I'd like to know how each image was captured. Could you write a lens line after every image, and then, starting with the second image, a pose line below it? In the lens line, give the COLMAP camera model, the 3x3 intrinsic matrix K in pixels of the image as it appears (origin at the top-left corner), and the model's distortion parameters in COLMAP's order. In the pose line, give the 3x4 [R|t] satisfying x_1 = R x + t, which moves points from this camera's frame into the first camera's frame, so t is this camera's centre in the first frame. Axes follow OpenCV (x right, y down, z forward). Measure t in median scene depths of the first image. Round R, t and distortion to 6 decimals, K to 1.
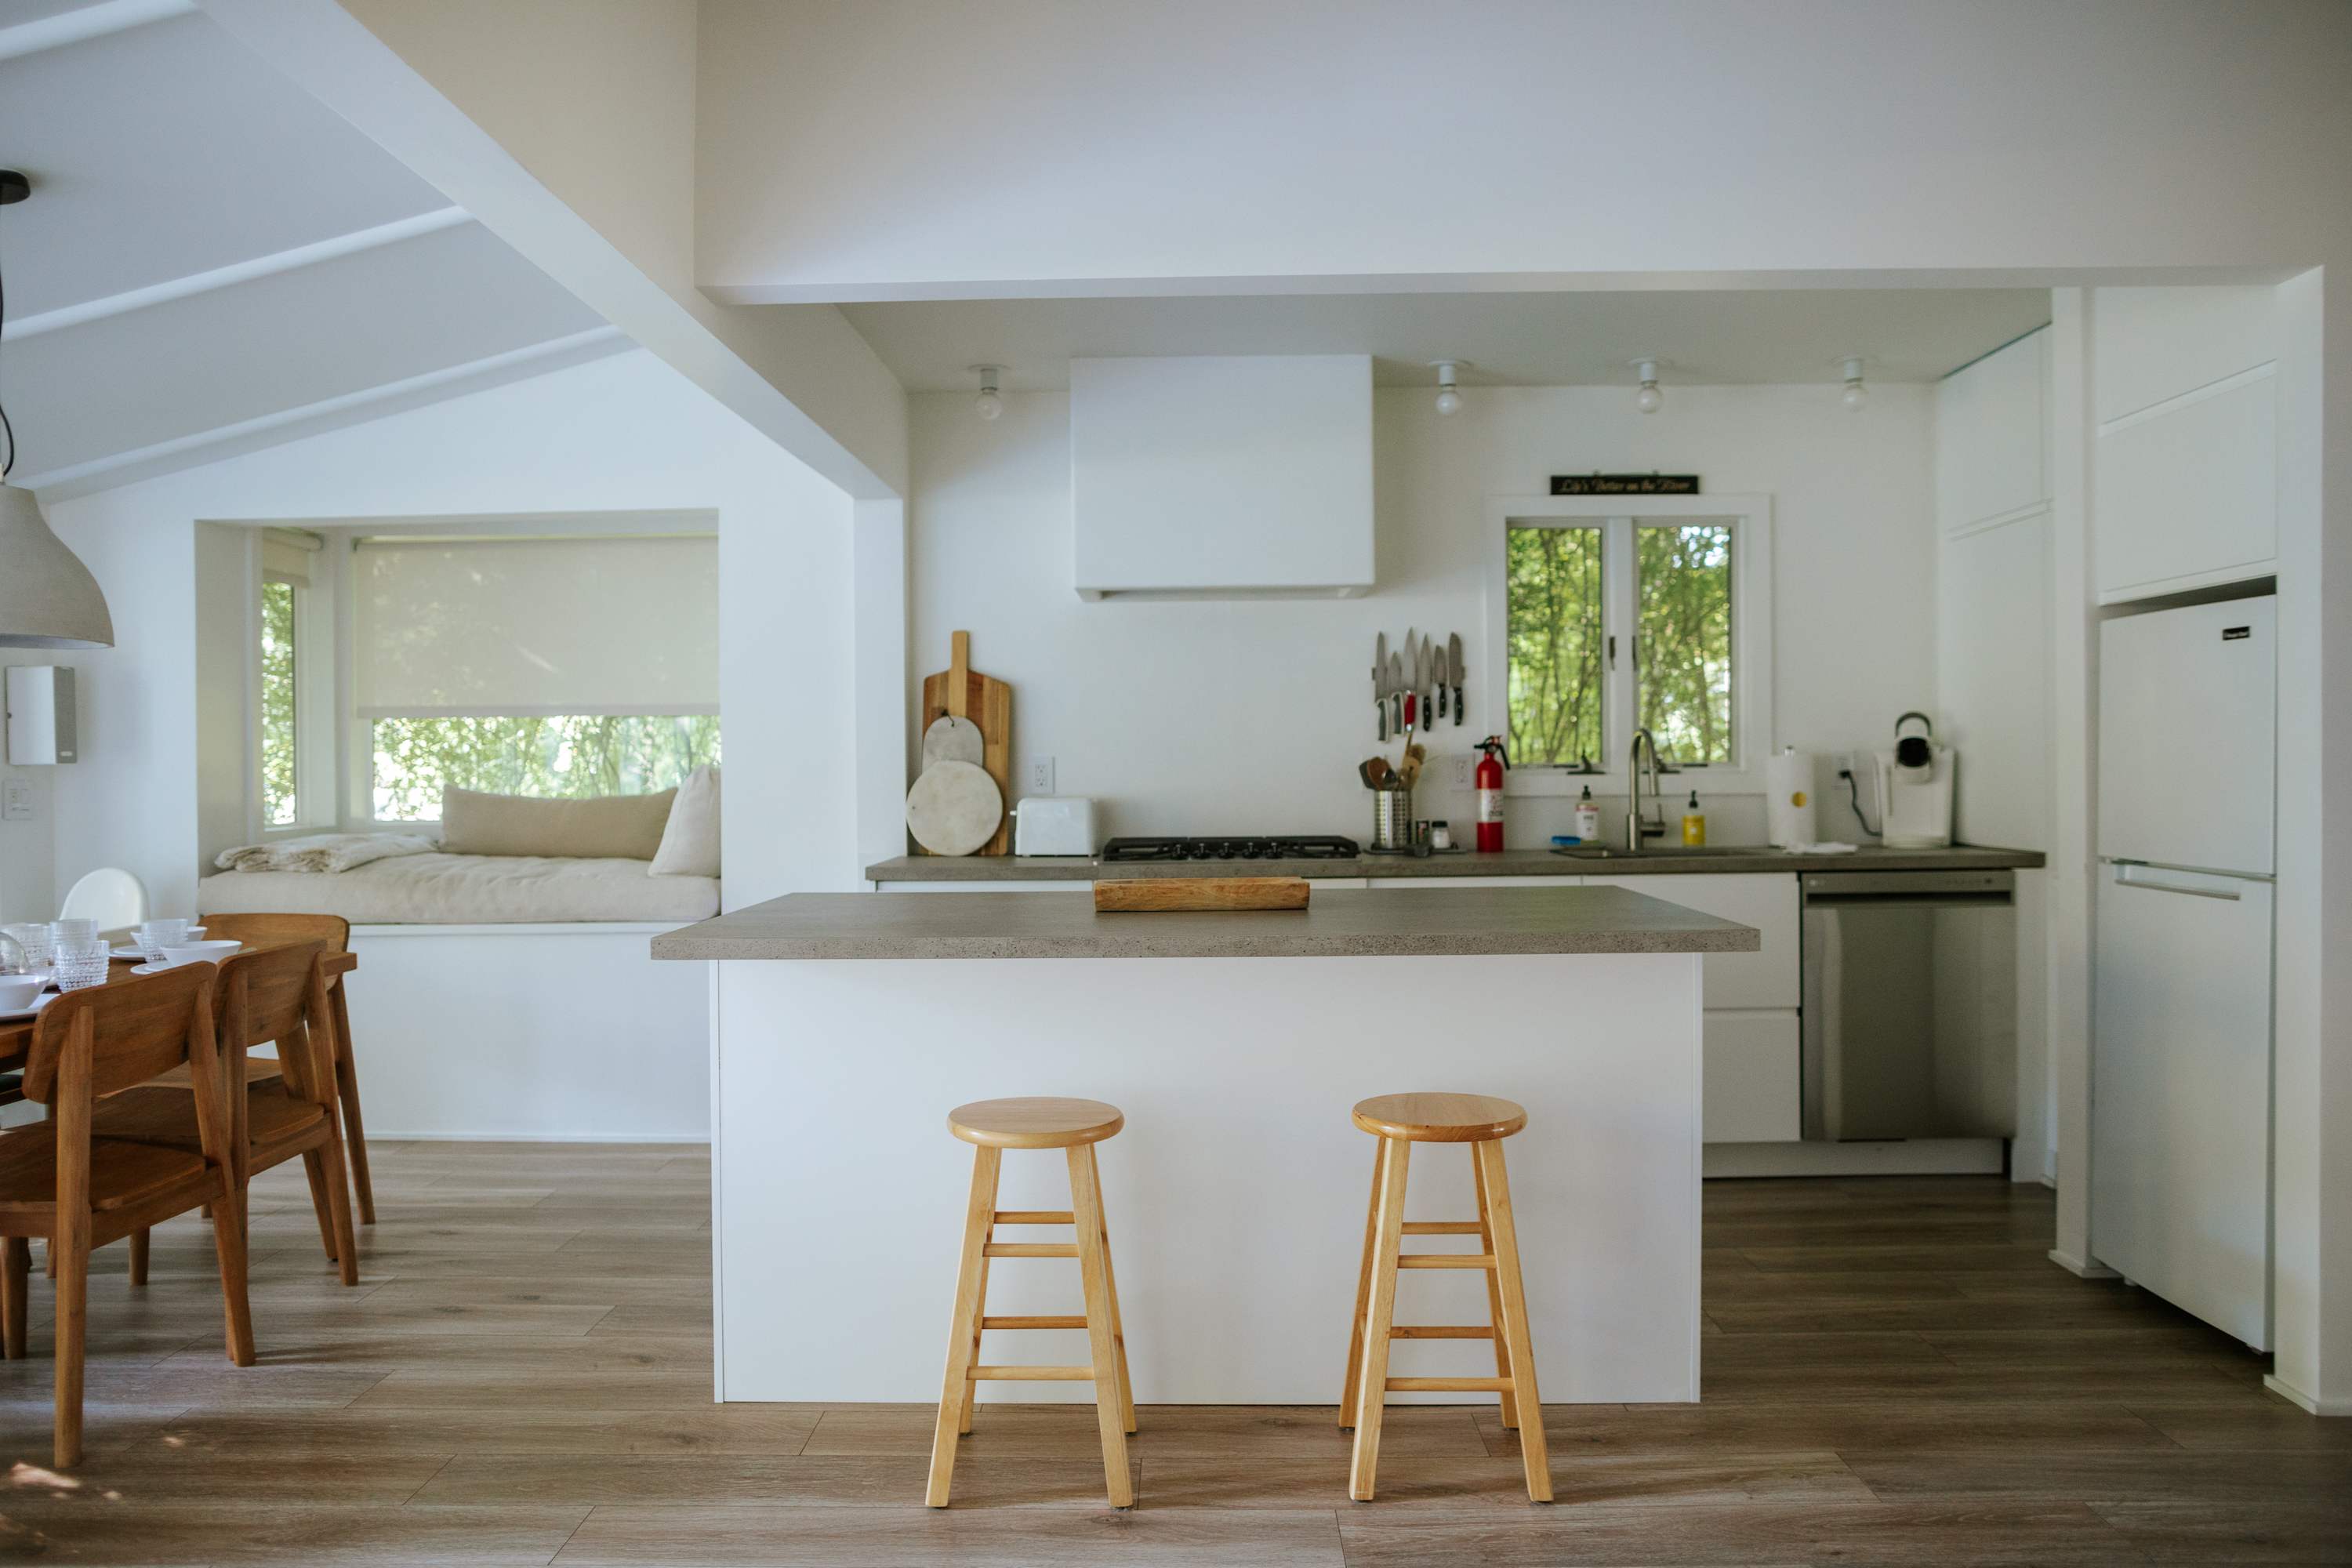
lens RADIAL K [[1590.3, 0, 1190.1], [0, 1590.3, 789.8], [0, 0, 1]] dist [-0.030705, 0.019184]
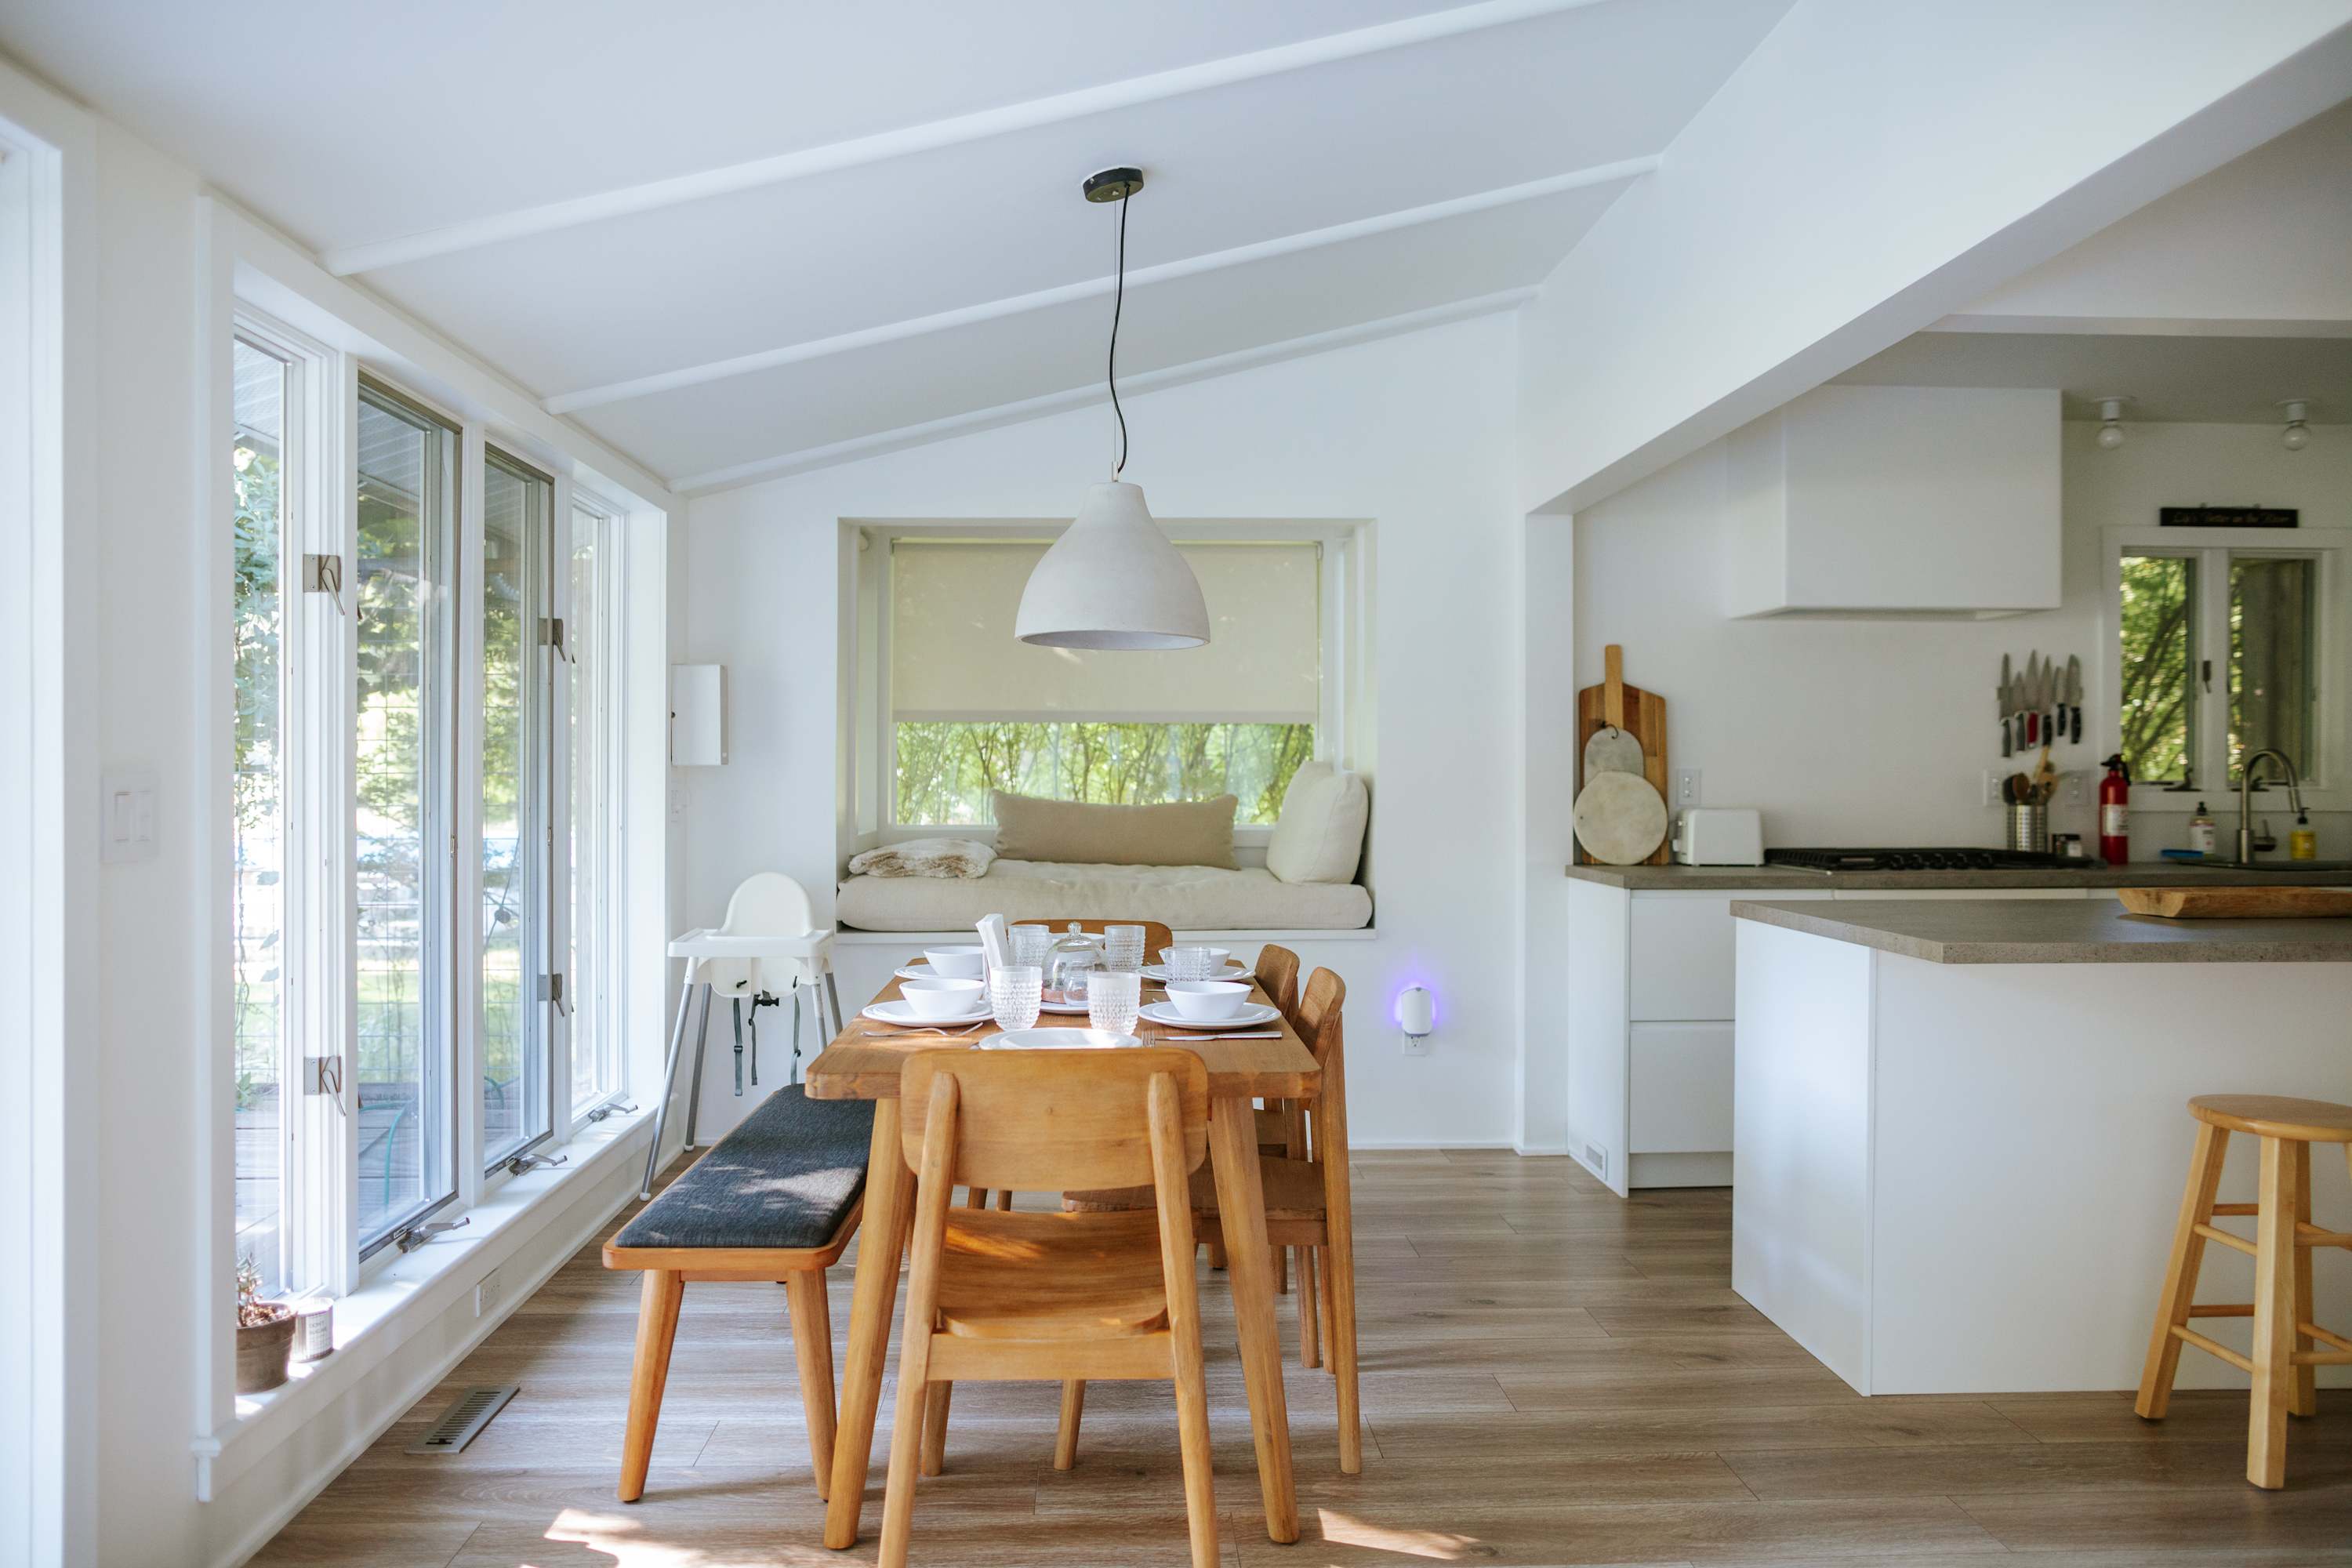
lens RADIAL K [[1590.3, 0, 1165.1], [0, 1590.3, 781.0], [0, 0, 1]] dist [-0.030705, 0.019184]
pose [[0.997836, 0.010312, 0.064941, -0.503365], [-0.009495, 0.999872, -0.012869, 0.003484], [-0.065066, 0.012224, 0.997806, 0.001990]]
